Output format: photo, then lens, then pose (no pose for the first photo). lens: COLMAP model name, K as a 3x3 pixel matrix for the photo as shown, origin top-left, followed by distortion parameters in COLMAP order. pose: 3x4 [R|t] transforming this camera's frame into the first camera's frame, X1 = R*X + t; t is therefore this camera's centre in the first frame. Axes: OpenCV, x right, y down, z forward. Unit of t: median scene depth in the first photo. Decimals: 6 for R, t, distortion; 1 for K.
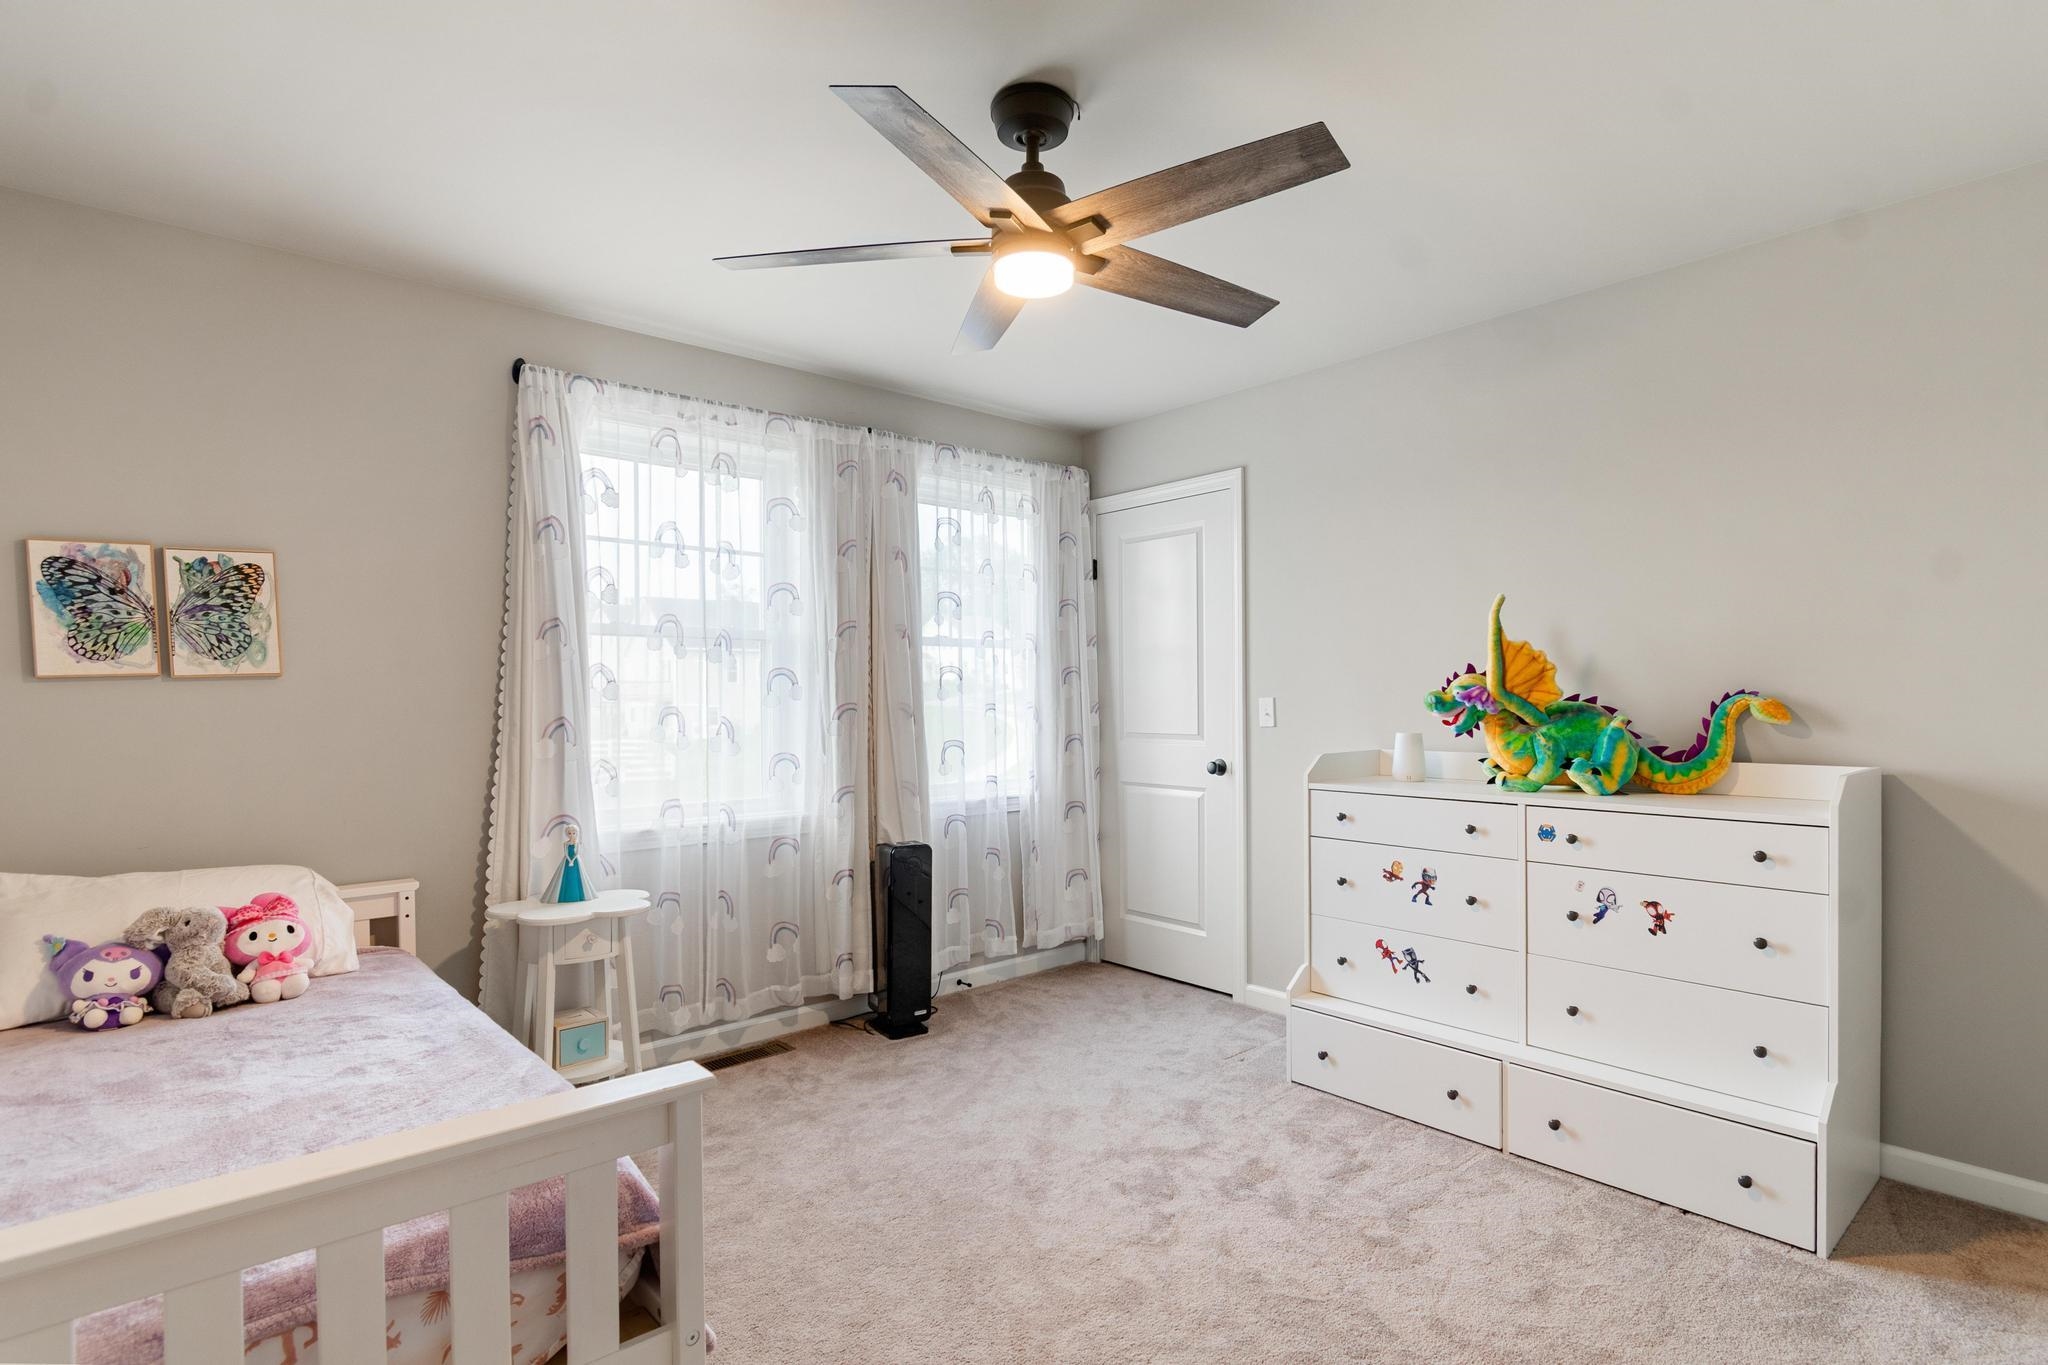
lens RADIAL K [[1027.9, 0, 1024.0], [0, 1027.9, 682.5], [0, 0, 1]] dist [0.001095, 0.000232]
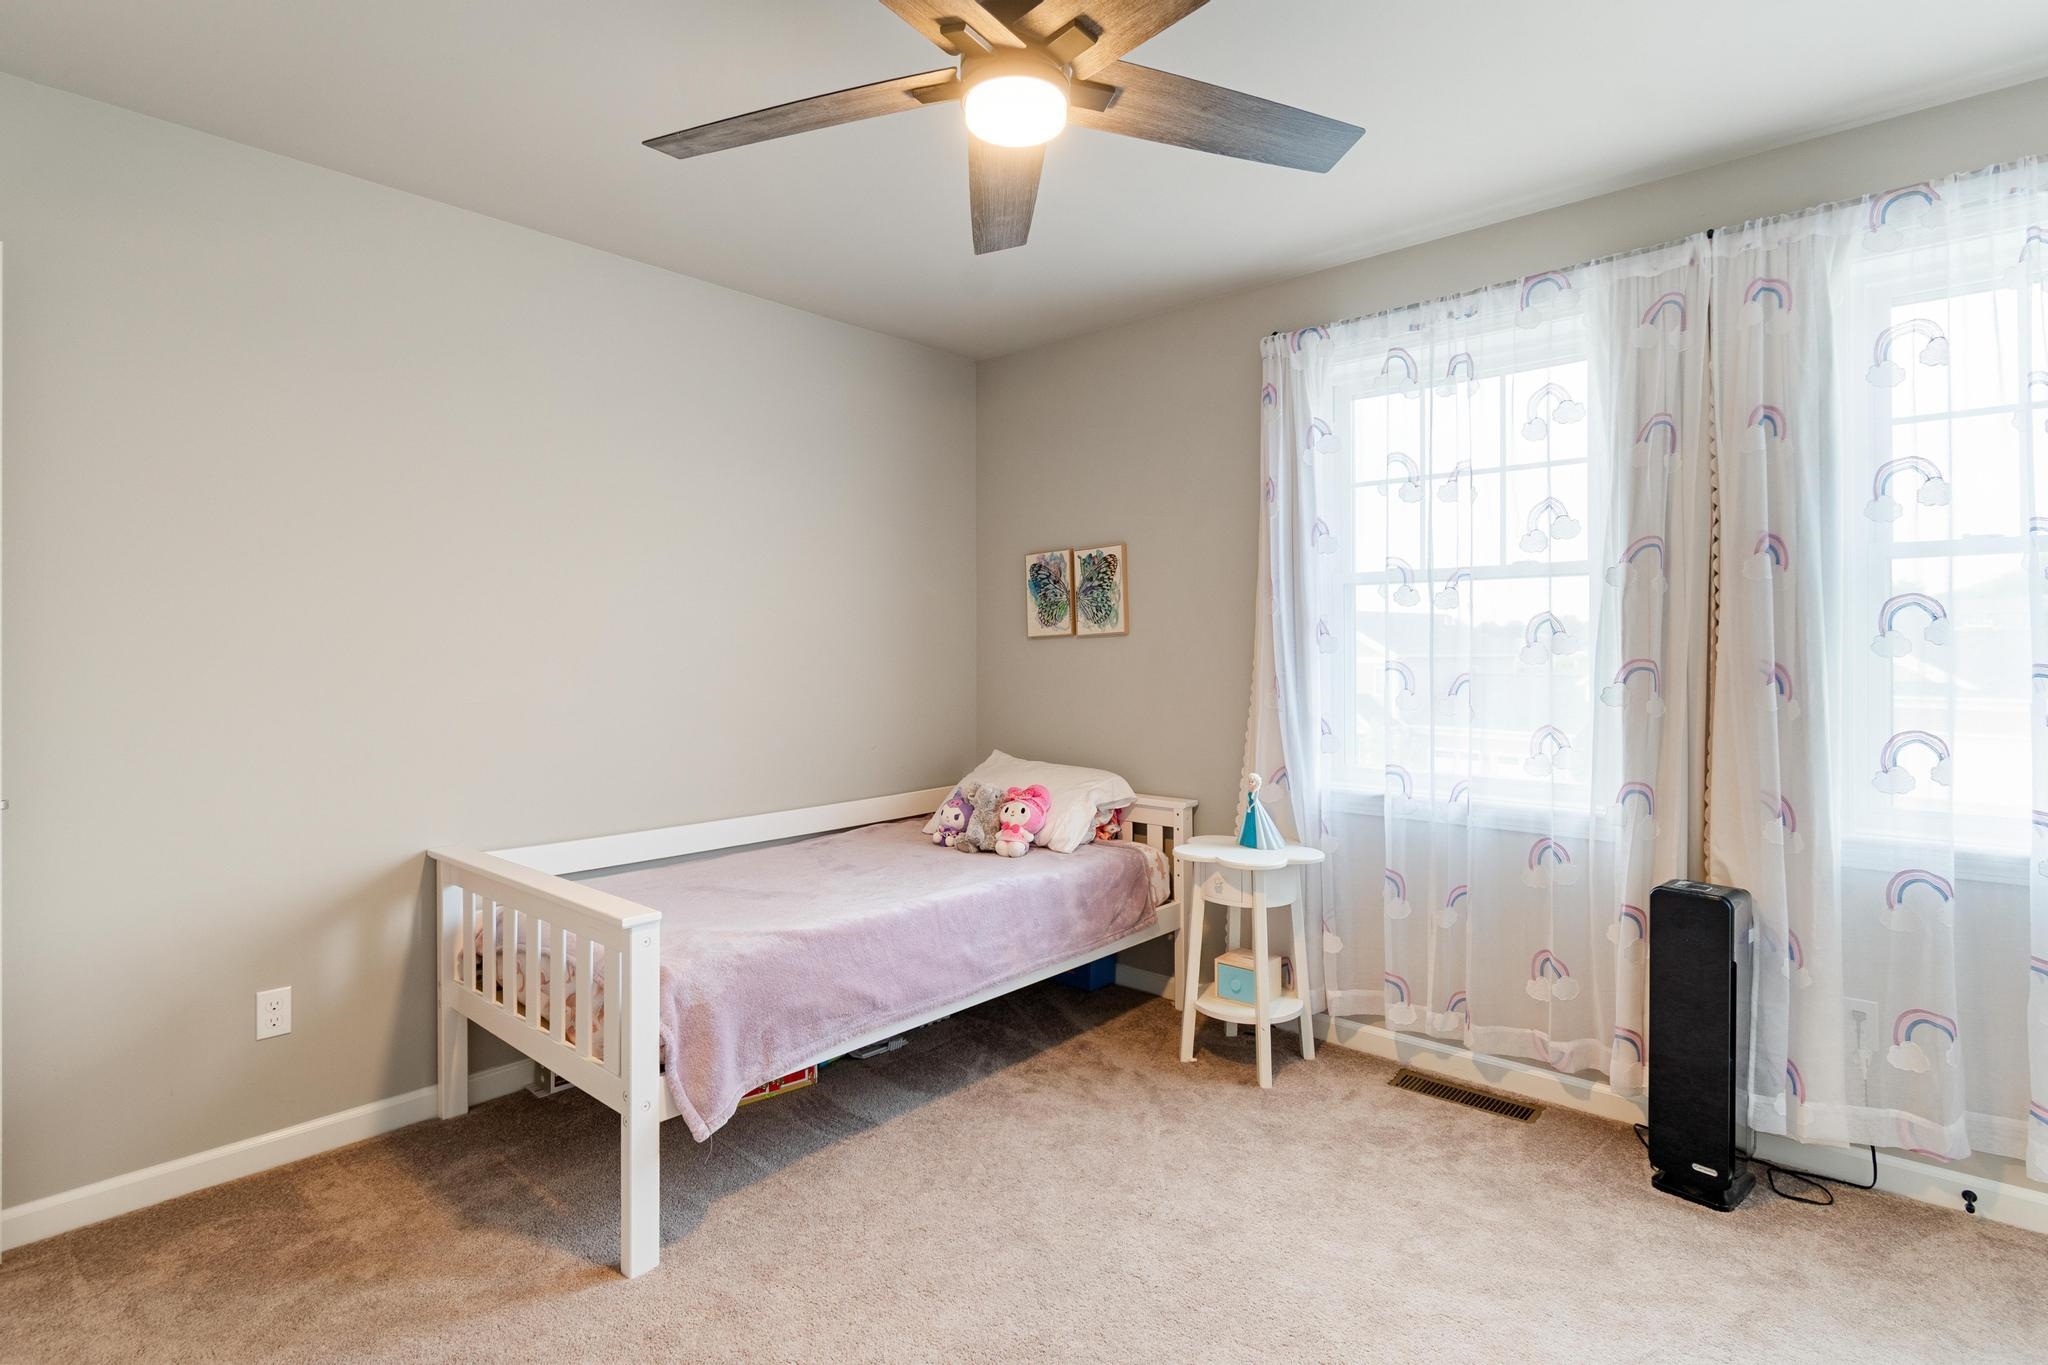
lens RADIAL K [[995.0, 0, 1027.8], [0, 995.0, 638.3], [0, 0, 1]] dist [-0.000500, -0.000276]
pose [[0.138964, -0.009786, -0.990249, 0.565603], [0.012105, 0.999893, -0.008183, 0.008434], [0.990224, -0.010850, 0.139067, 0.690512]]
